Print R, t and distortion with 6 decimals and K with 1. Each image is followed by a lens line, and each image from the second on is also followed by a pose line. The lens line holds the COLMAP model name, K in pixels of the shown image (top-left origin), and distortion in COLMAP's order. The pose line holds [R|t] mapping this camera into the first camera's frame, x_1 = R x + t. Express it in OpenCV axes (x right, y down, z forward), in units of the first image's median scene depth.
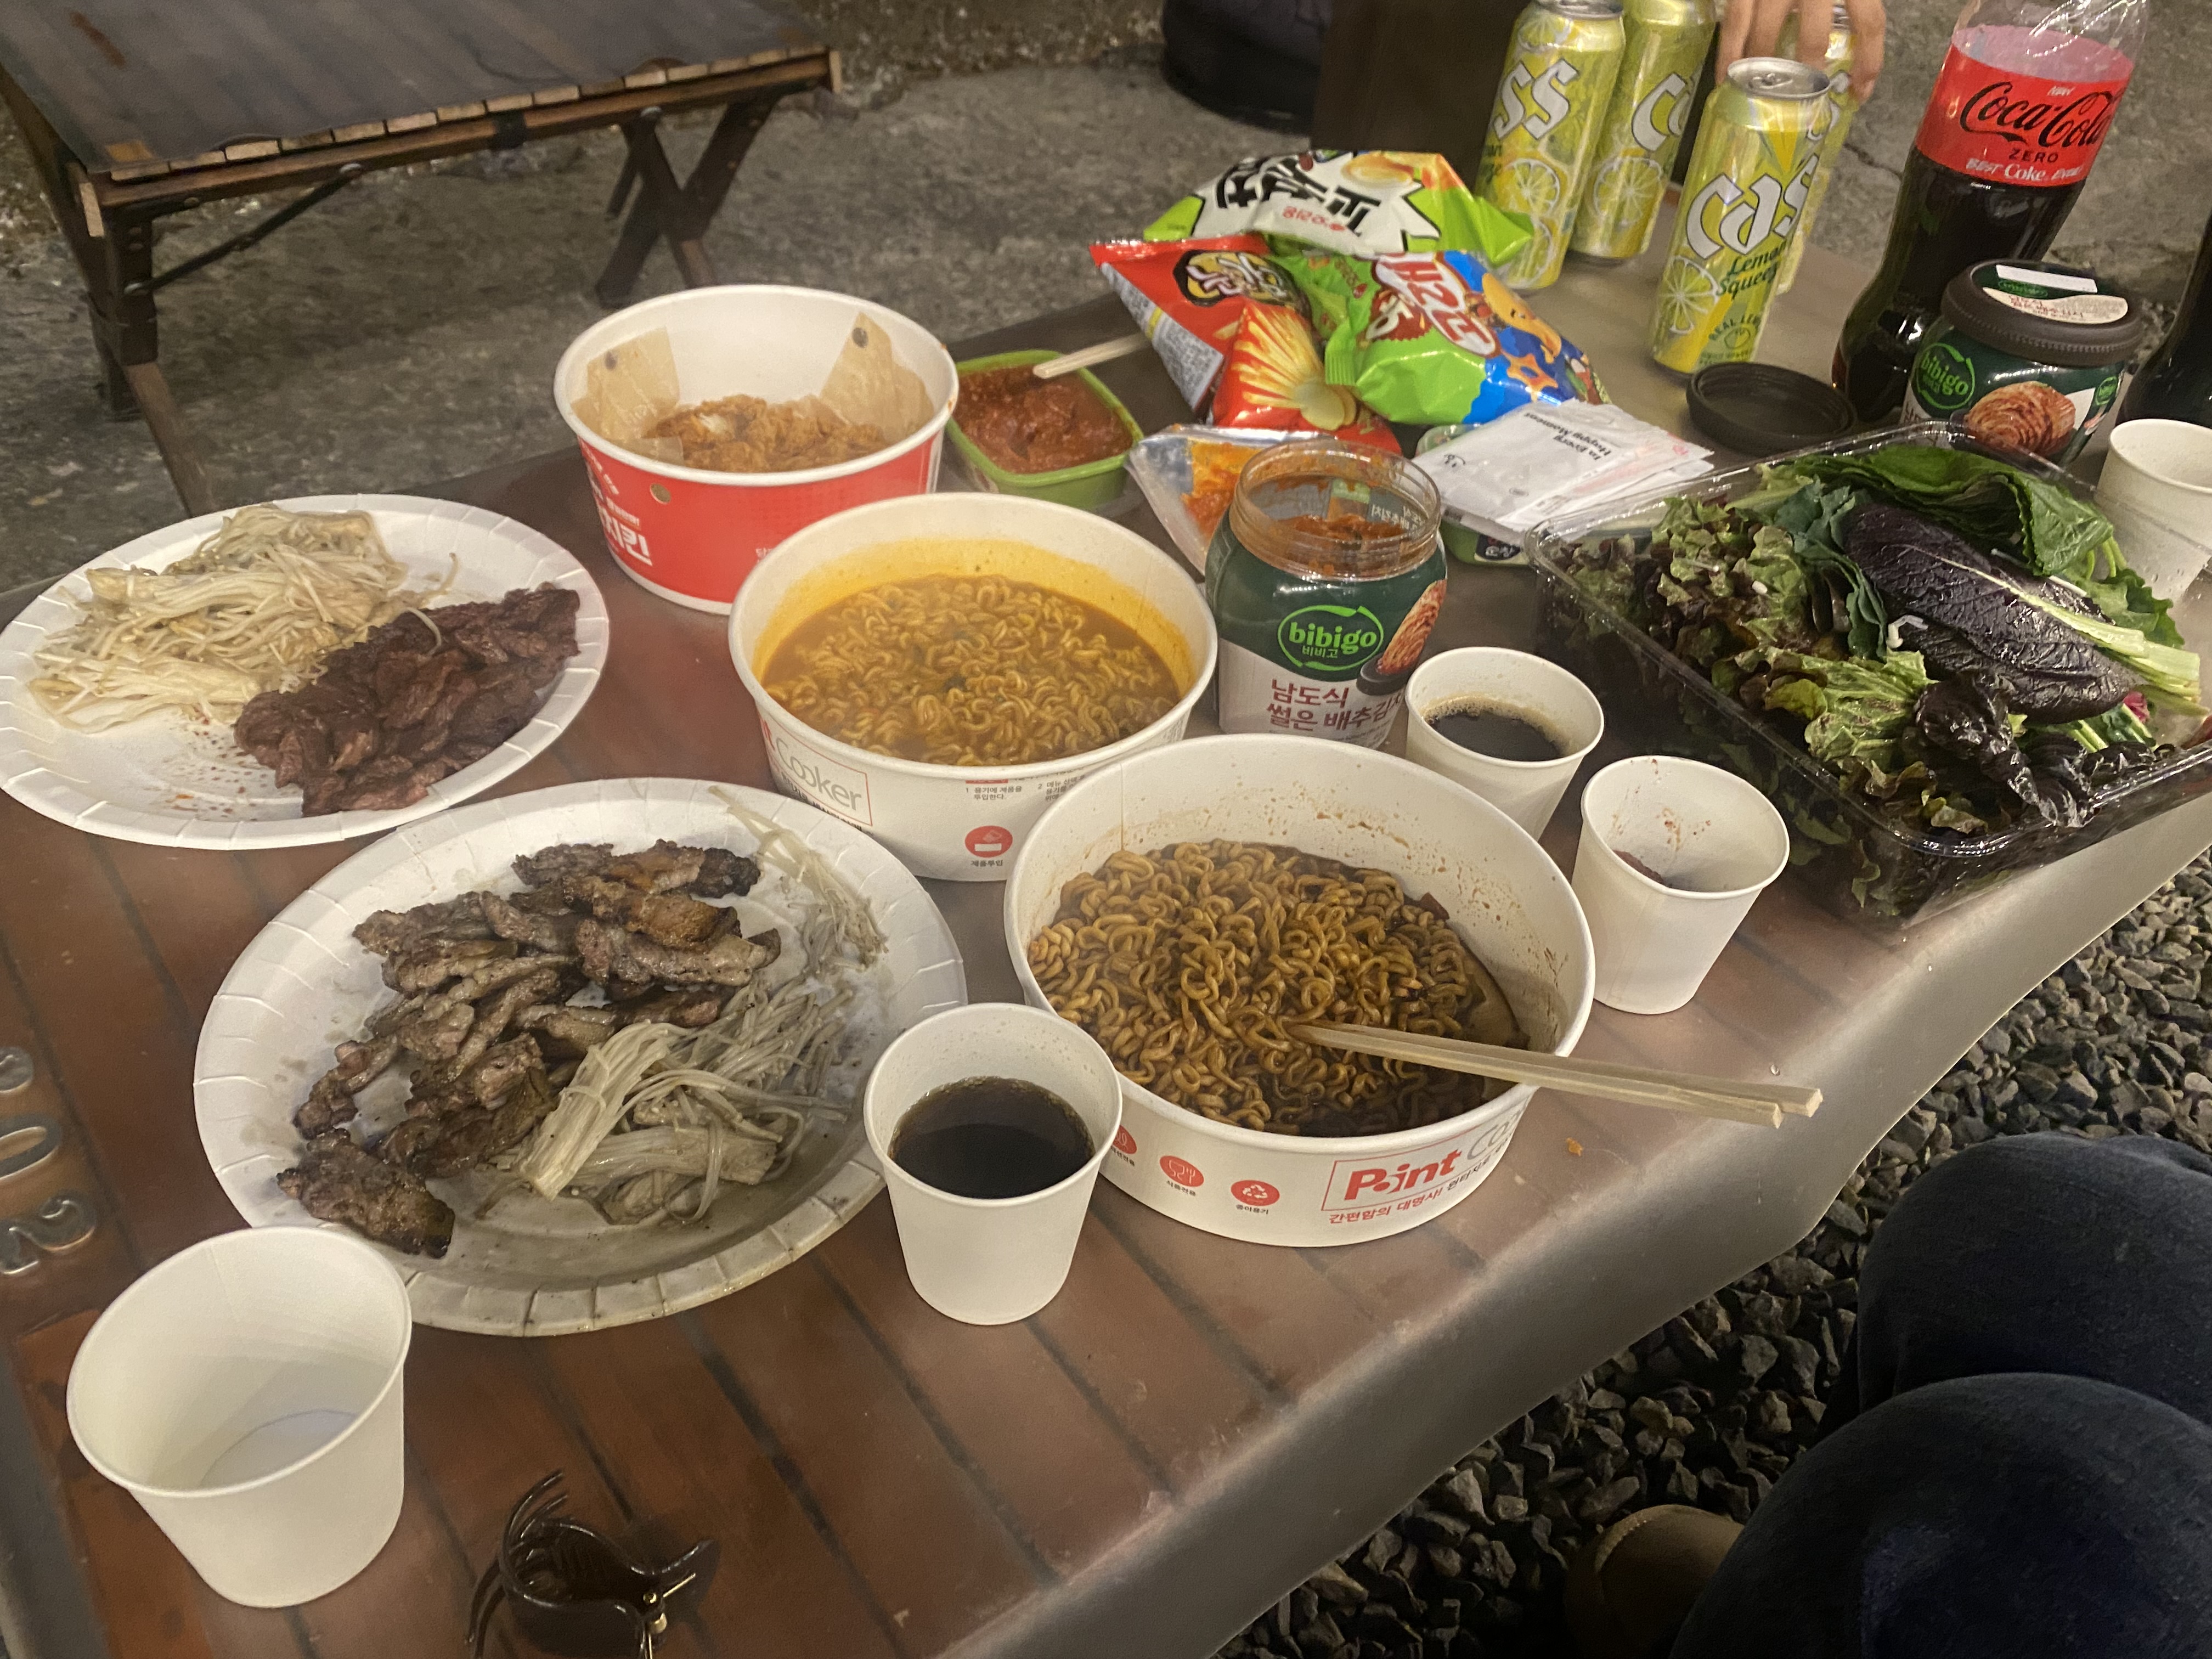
lens RADIAL K [[1666.2, 0, 1099.2], [0, 1666.2, 829.7], [0, 0, 1]] dist [-0.025402, 0.009385]
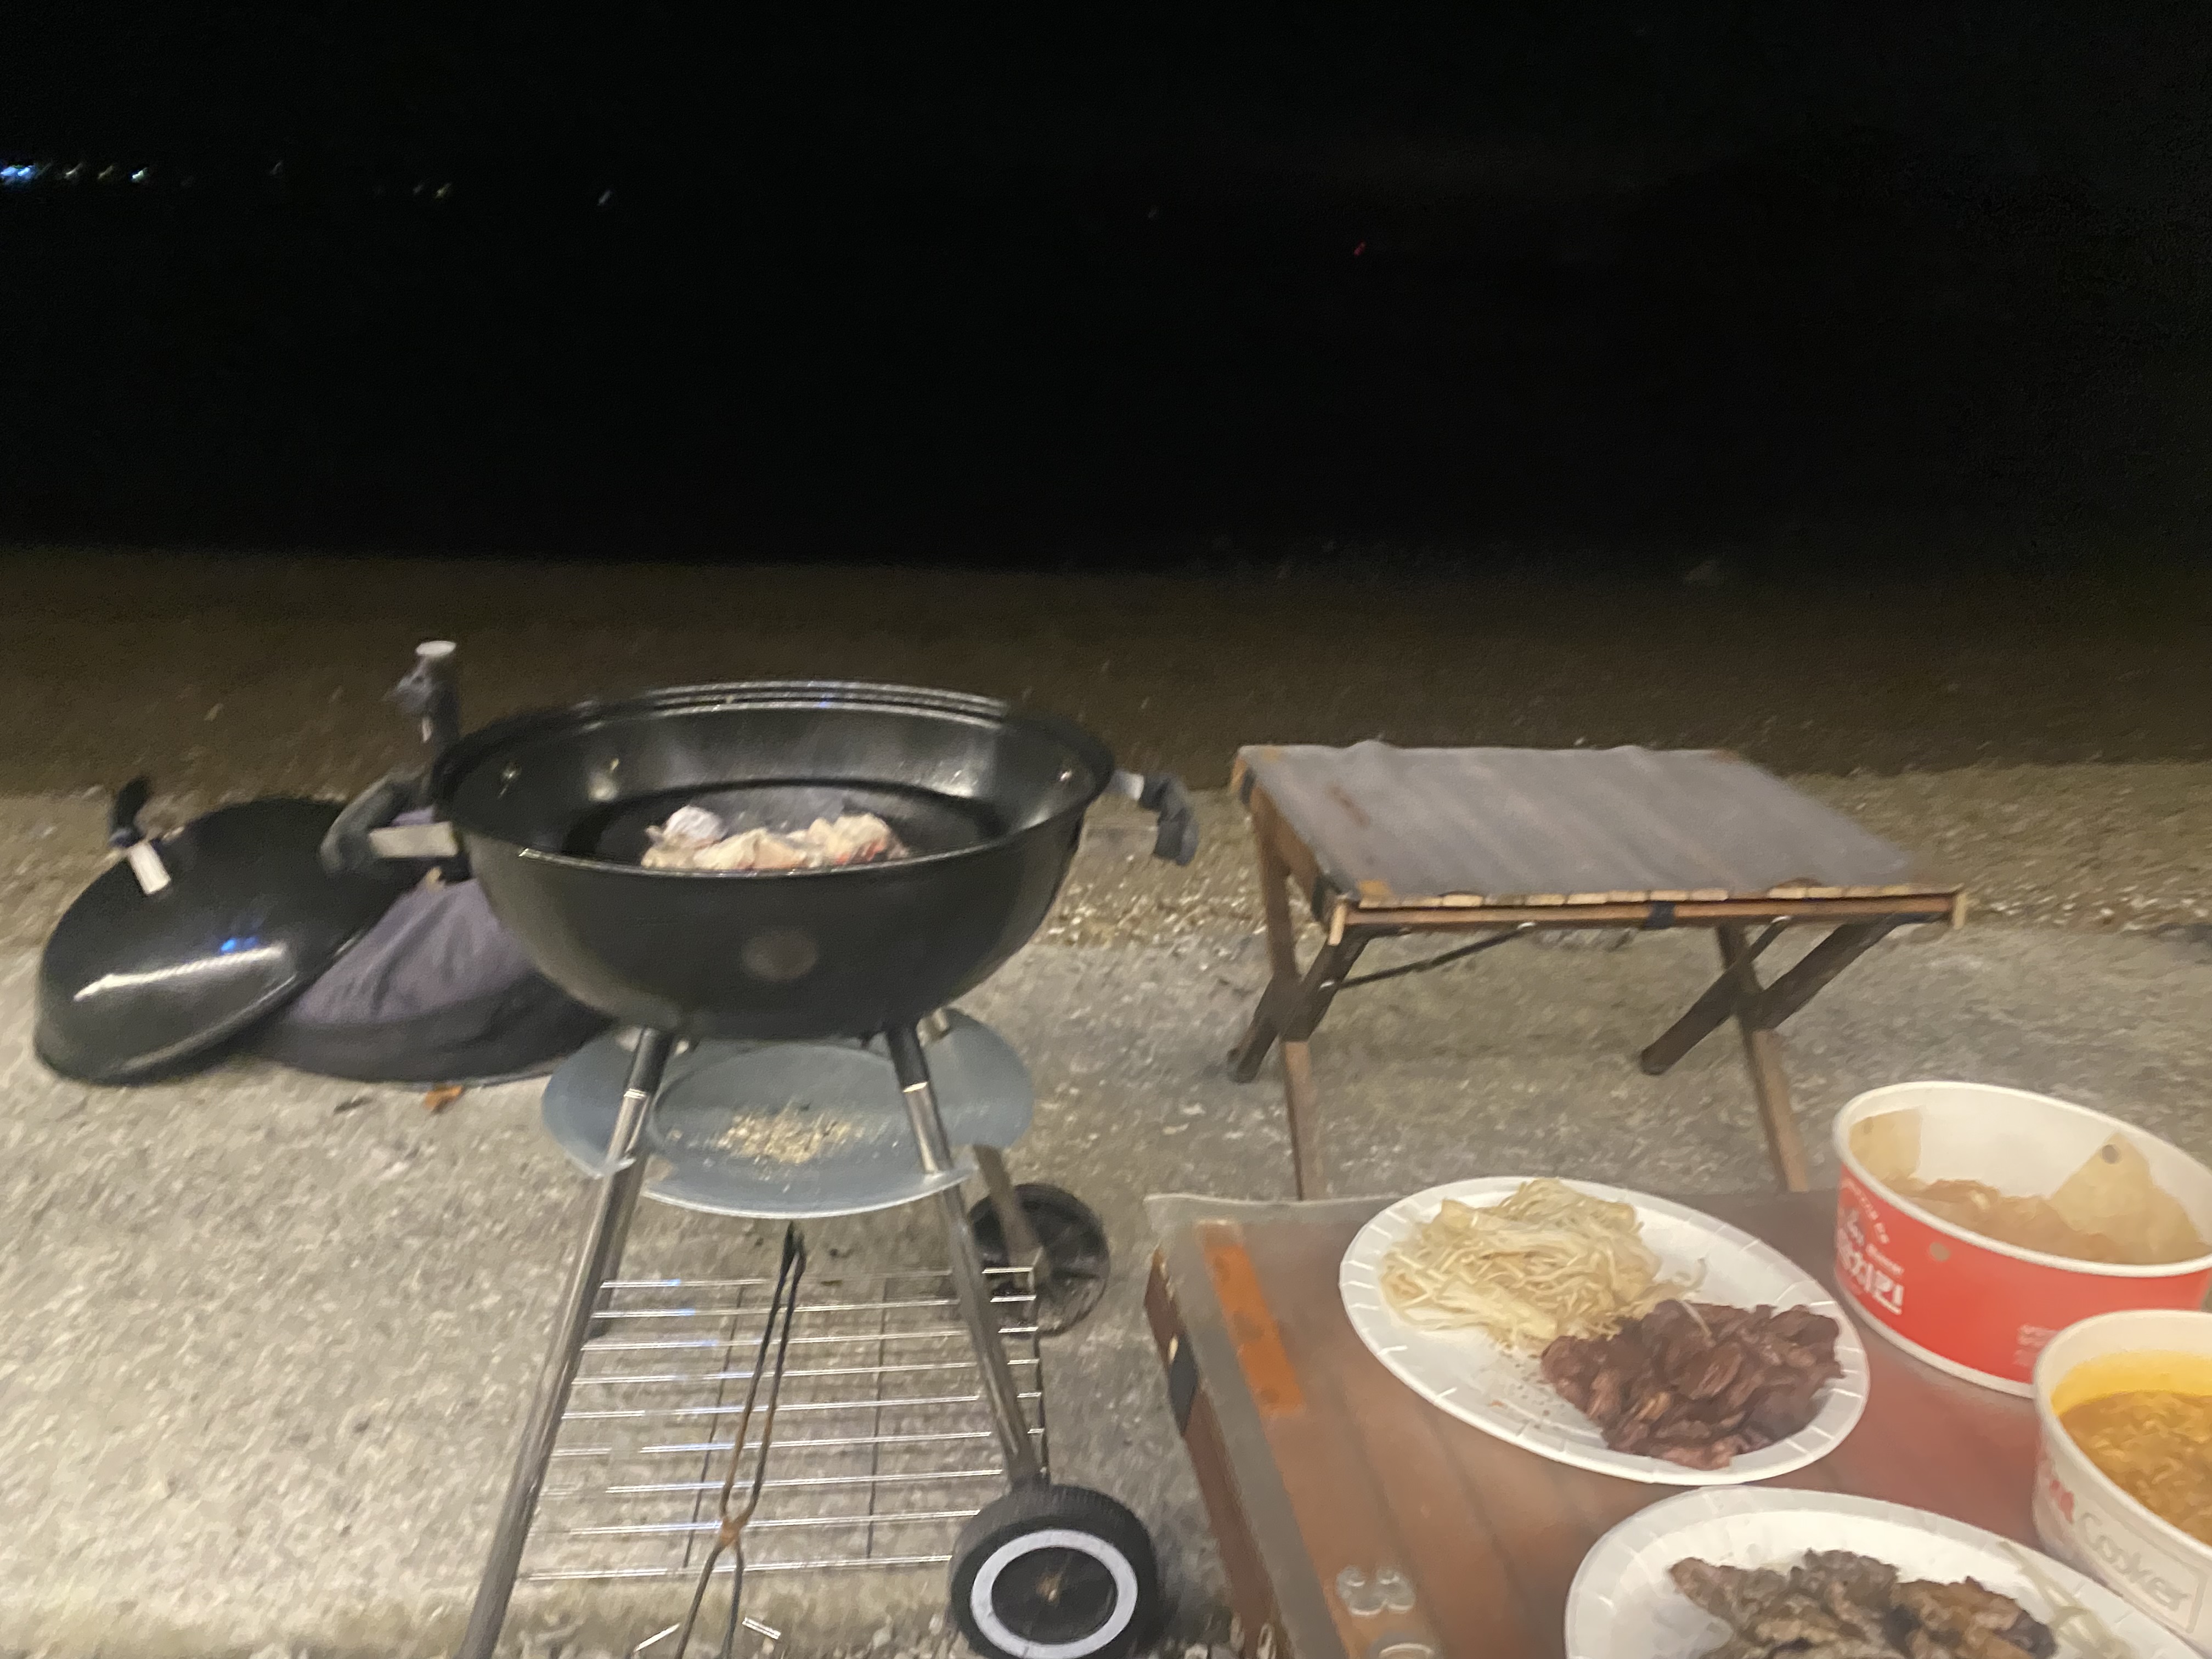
lens RADIAL K [[1666.2, 0, 1111.5], [0, 1666.2, 815.6], [0, 0, 1]] dist [-0.025402, 0.009385]
pose [[0.866039, 0.116875, -0.486124, -0.232883], [-0.320744, 0.875728, -0.360867, 0.109775], [0.383536, 0.468446, 0.795901, -0.201050]]
